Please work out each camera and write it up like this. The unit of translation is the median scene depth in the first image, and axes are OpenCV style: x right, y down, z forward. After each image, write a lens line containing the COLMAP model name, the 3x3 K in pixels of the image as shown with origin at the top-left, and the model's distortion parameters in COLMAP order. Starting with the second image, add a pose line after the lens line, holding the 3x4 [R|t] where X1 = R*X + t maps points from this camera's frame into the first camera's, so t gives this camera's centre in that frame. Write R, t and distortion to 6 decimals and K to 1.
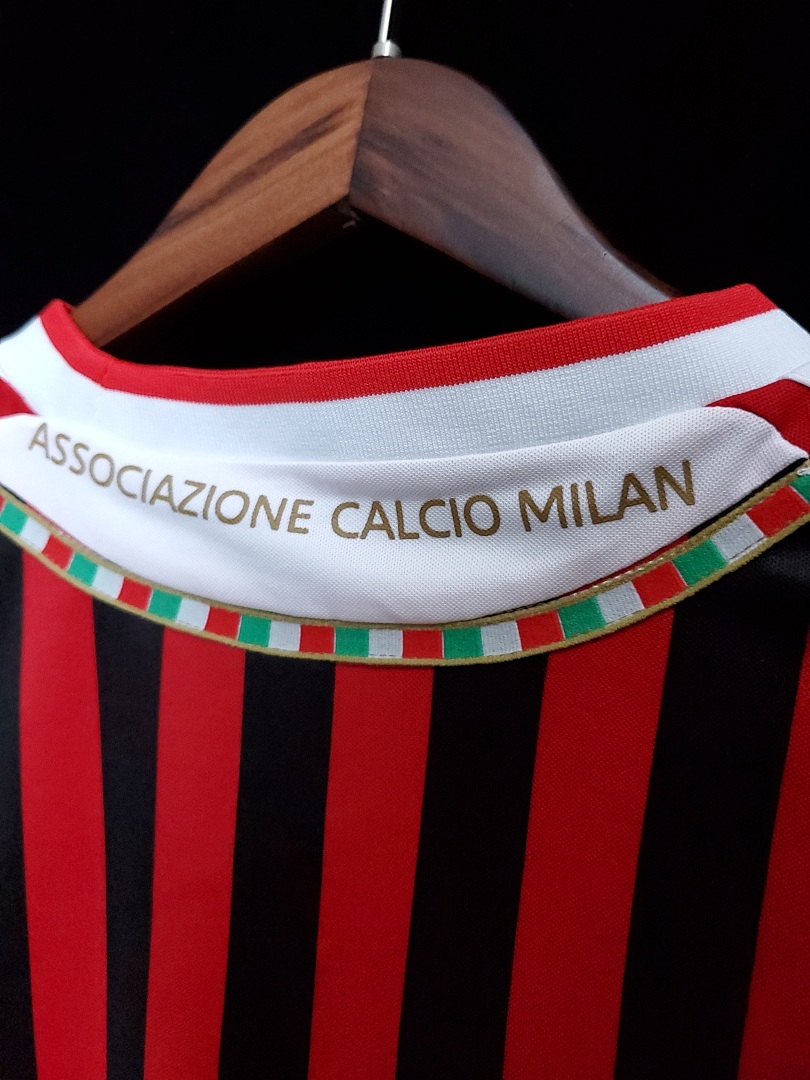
lens RADIAL K [[813.7, 0, 401.3], [0, 813.7, 533.1], [0, 0, 1]] dist [-0.000271, -0.000823]
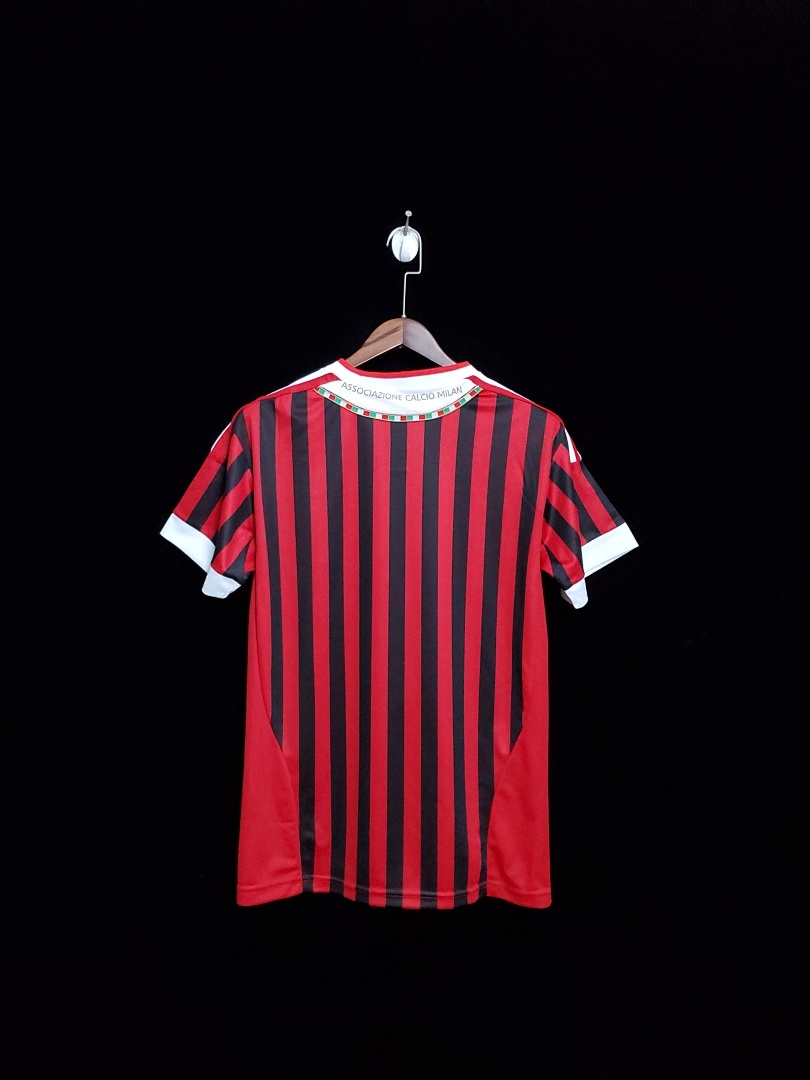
lens RADIAL K [[813.7, 0, 404.0], [0, 813.7, 542.9], [0, 0, 1]] dist [-0.000271, -0.000823]
pose [[0.944151, -0.036098, 0.327530, -2.075389], [0.044197, 0.998873, -0.017314, 1.141322], [-0.326535, 0.030823, 0.944682, -4.587495]]
